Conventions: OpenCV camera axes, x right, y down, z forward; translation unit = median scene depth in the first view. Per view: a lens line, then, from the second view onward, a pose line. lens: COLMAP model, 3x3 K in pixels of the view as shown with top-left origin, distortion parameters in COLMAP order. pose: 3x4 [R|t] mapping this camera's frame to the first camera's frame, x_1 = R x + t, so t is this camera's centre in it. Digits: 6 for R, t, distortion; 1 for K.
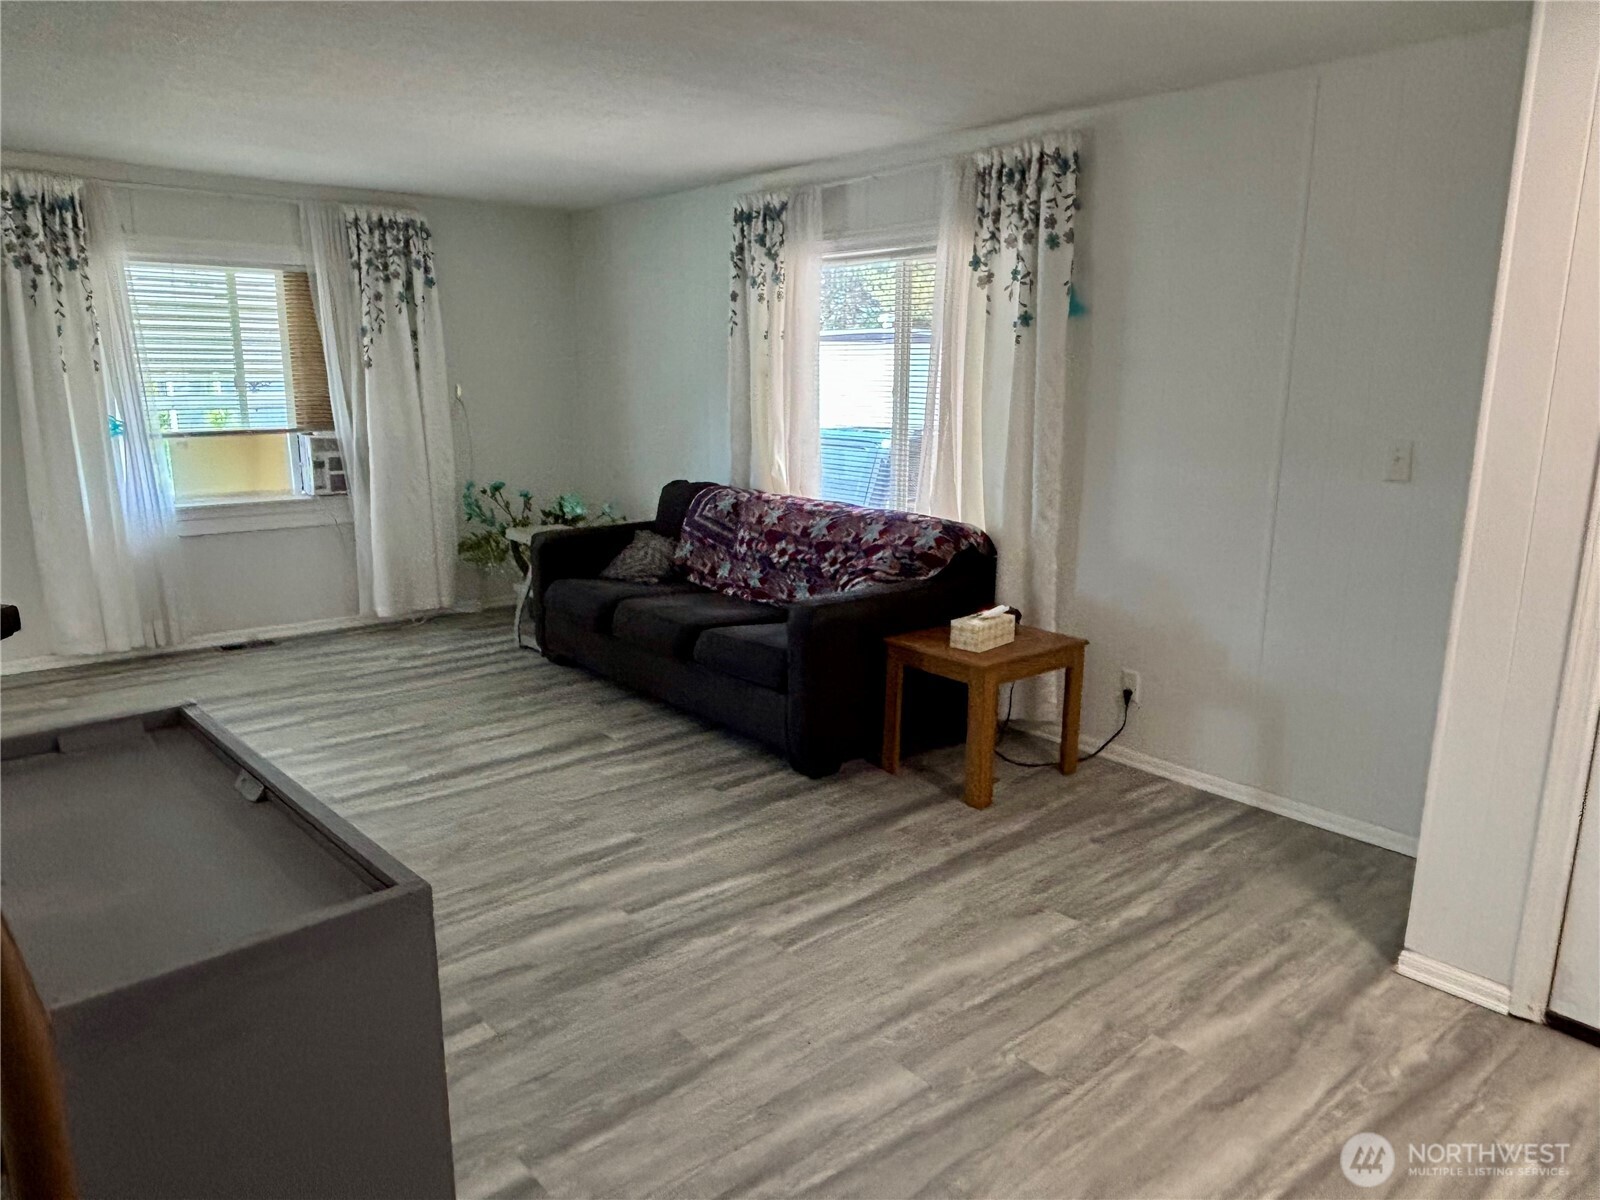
lens RADIAL K [[1083.1, 0, 791.8], [0, 1083.1, 601.9], [0, 0, 1]] dist [0.043404, -0.065191]
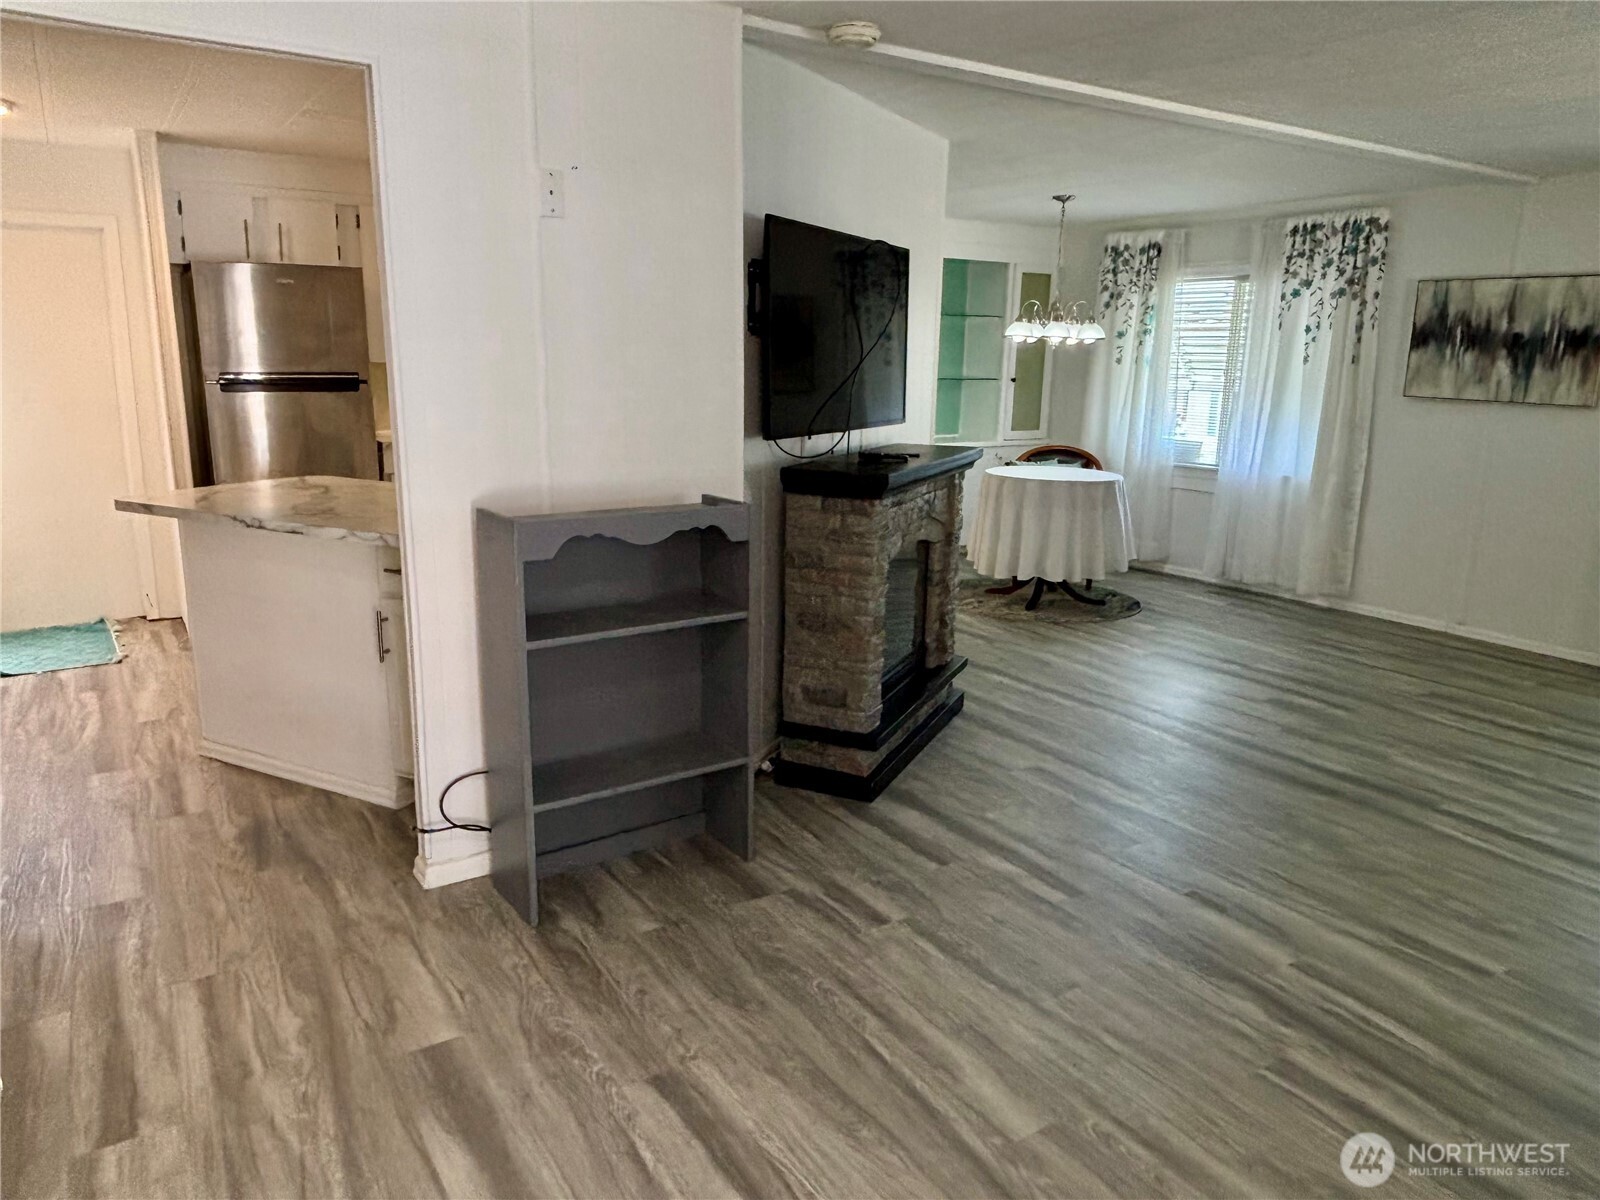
lens RADIAL K [[1083.1, 0, 795.9], [0, 1083.1, 607.8], [0, 0, 1]] dist [0.043404, -0.065191]
pose [[-0.138188, 0.215537, -0.966668, 0.435143], [-0.228342, 0.942804, 0.242858, -0.072011], [0.963724, 0.254291, -0.081068, 0.365789]]
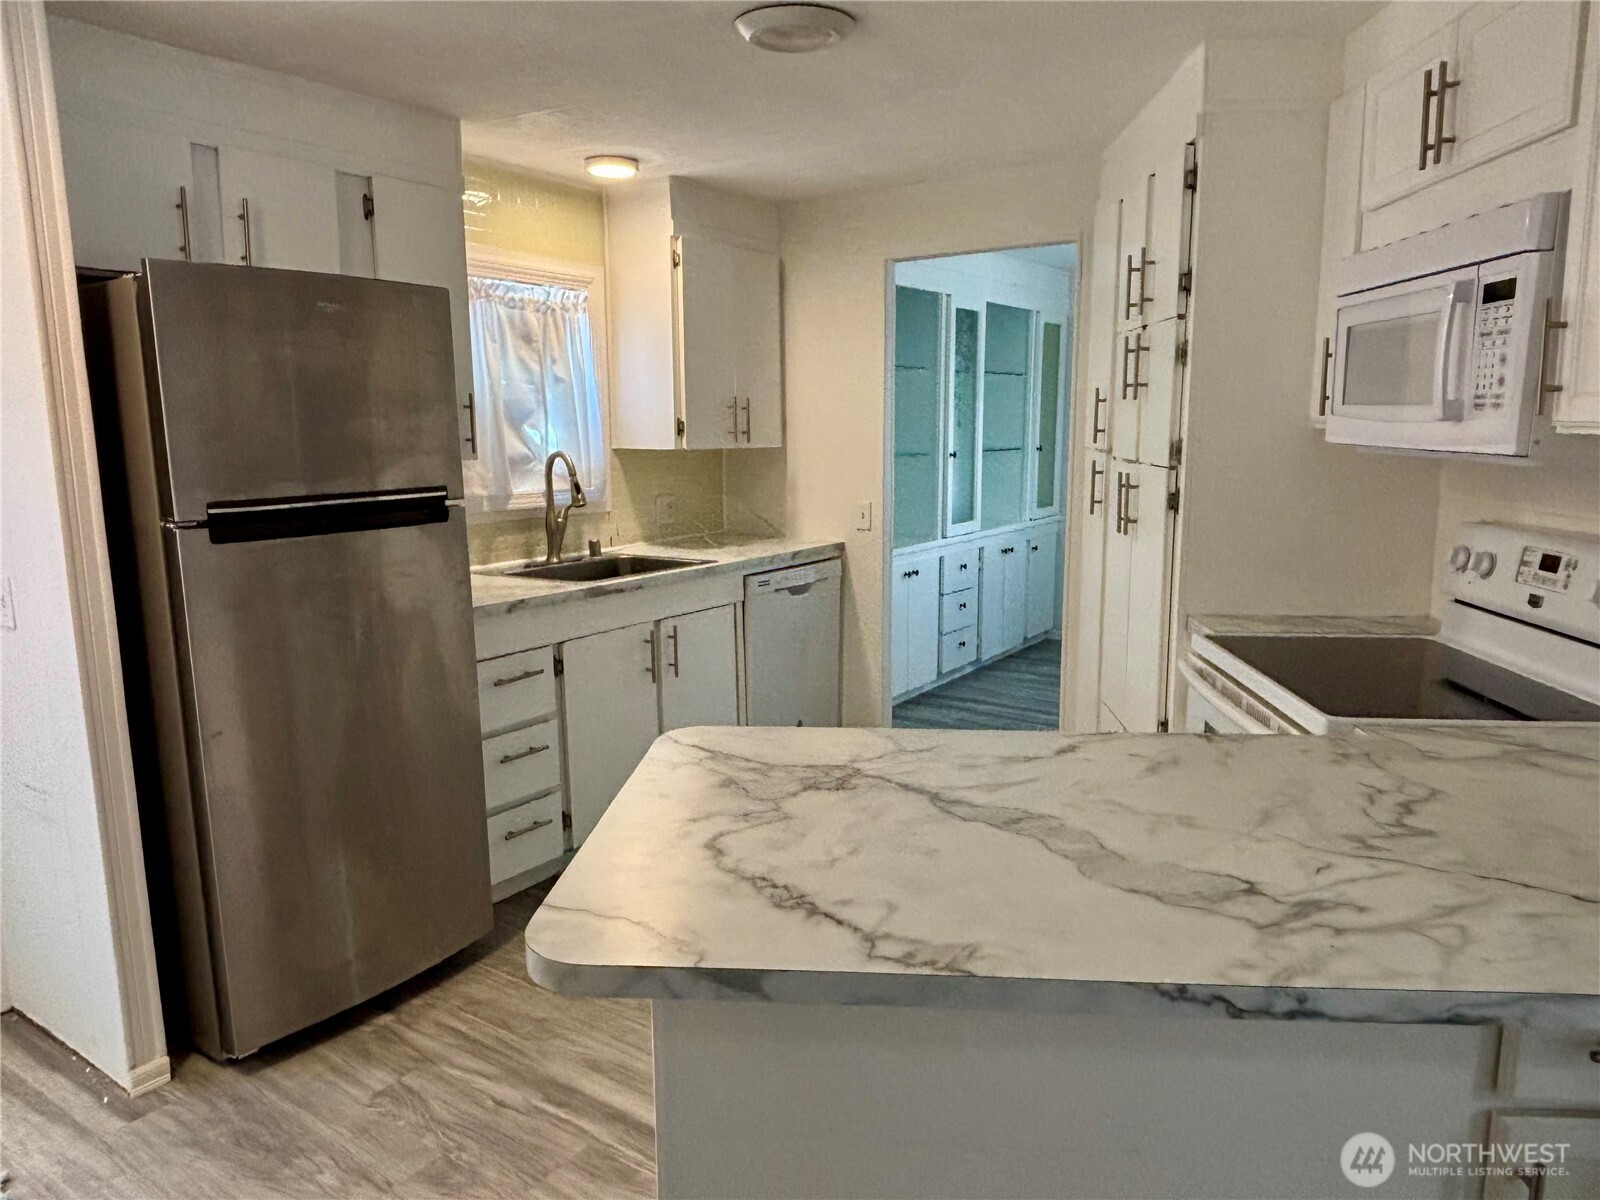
lens RADIAL K [[1083.1, 0, 790.4], [0, 1083.1, 601.5], [0, 0, 1]] dist [0.043404, -0.065191]
pose [[0.257282, 0.147488, -0.955015, -0.010489], [-0.191995, 0.976383, 0.099065, 0.038391], [0.947071, 0.157870, 0.279523, -0.182189]]
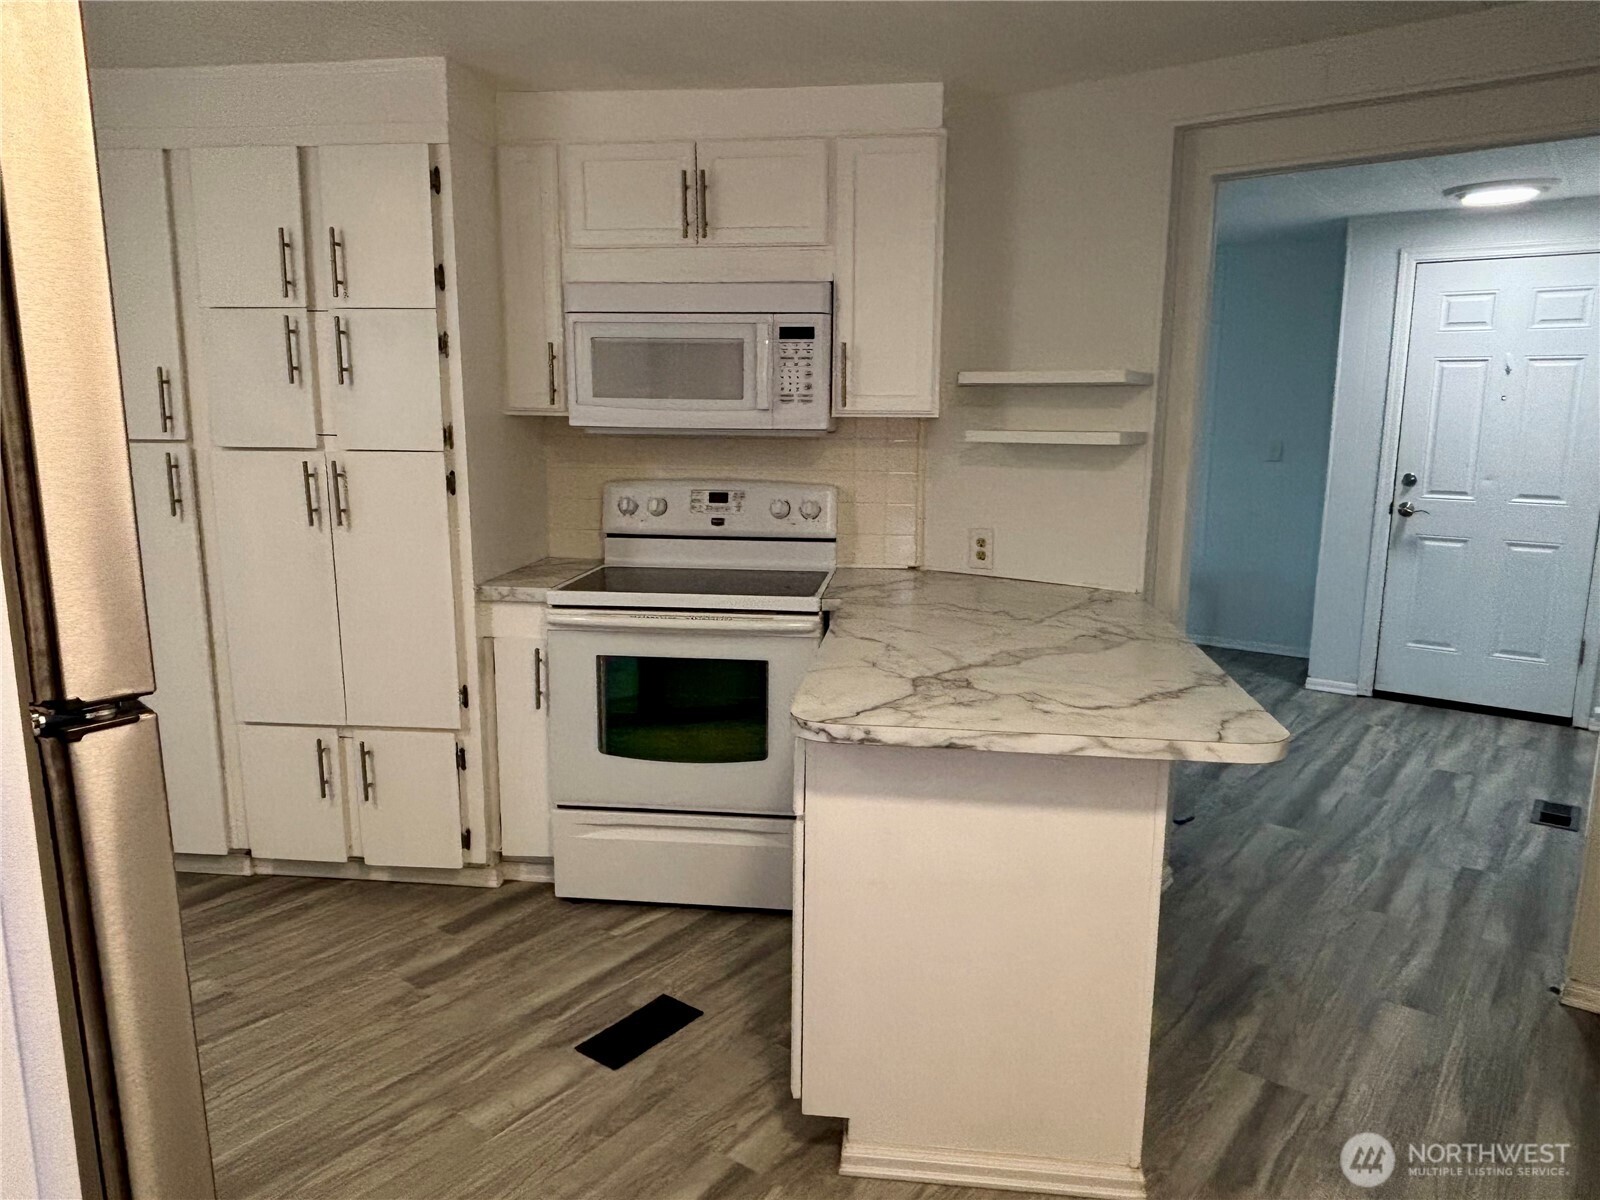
lens RADIAL K [[1083.1, 0, 802.4], [0, 1083.1, 605.8], [0, 0, 1]] dist [0.043404, -0.065191]
pose [[0.977000, -0.044667, 0.208507, -0.461991], [0.049726, 0.998581, -0.019082, 0.096516], [-0.207359, 0.029011, 0.977835, -0.483214]]
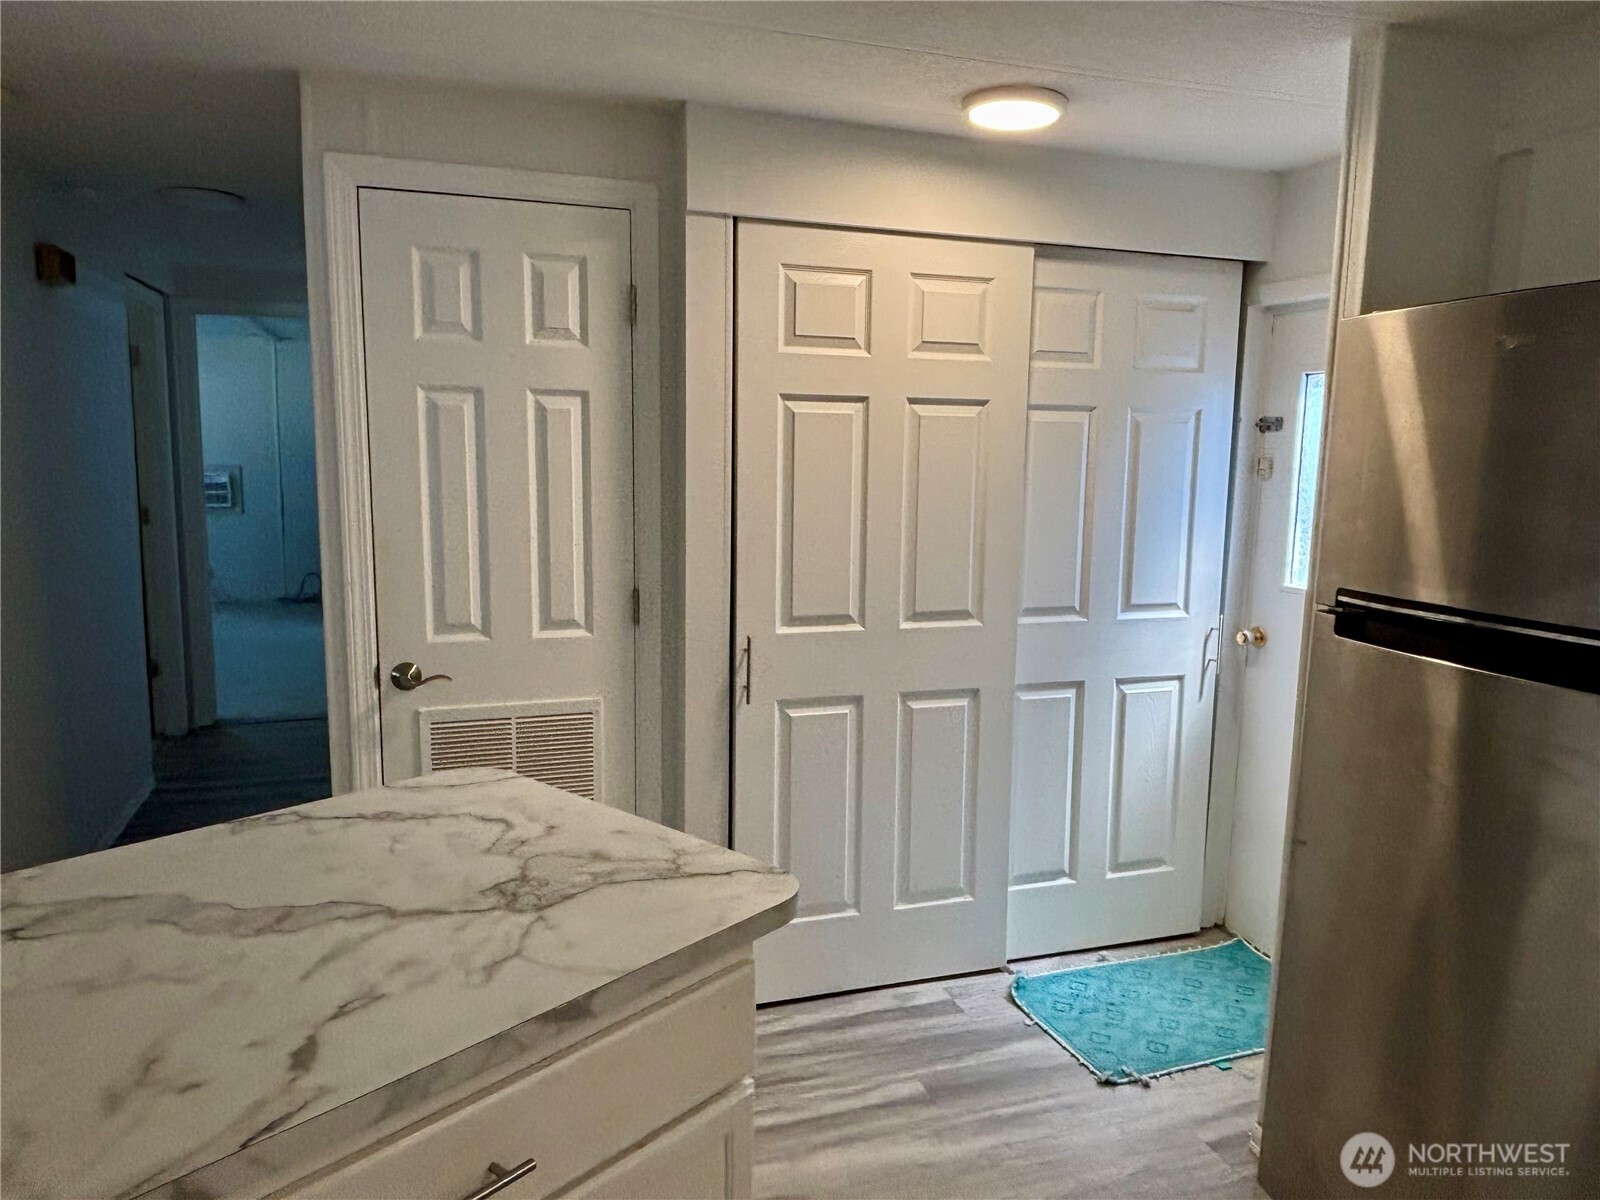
lens RADIAL K [[1083.1, 0, 797.1], [0, 1083.1, 599.5], [0, 0, 1]] dist [0.043404, -0.065191]
pose [[-0.929705, -0.083606, 0.358691, -0.488714], [0.045977, 0.939931, 0.338255, -0.053223], [-0.365424, 0.330969, -0.870014, 0.138797]]
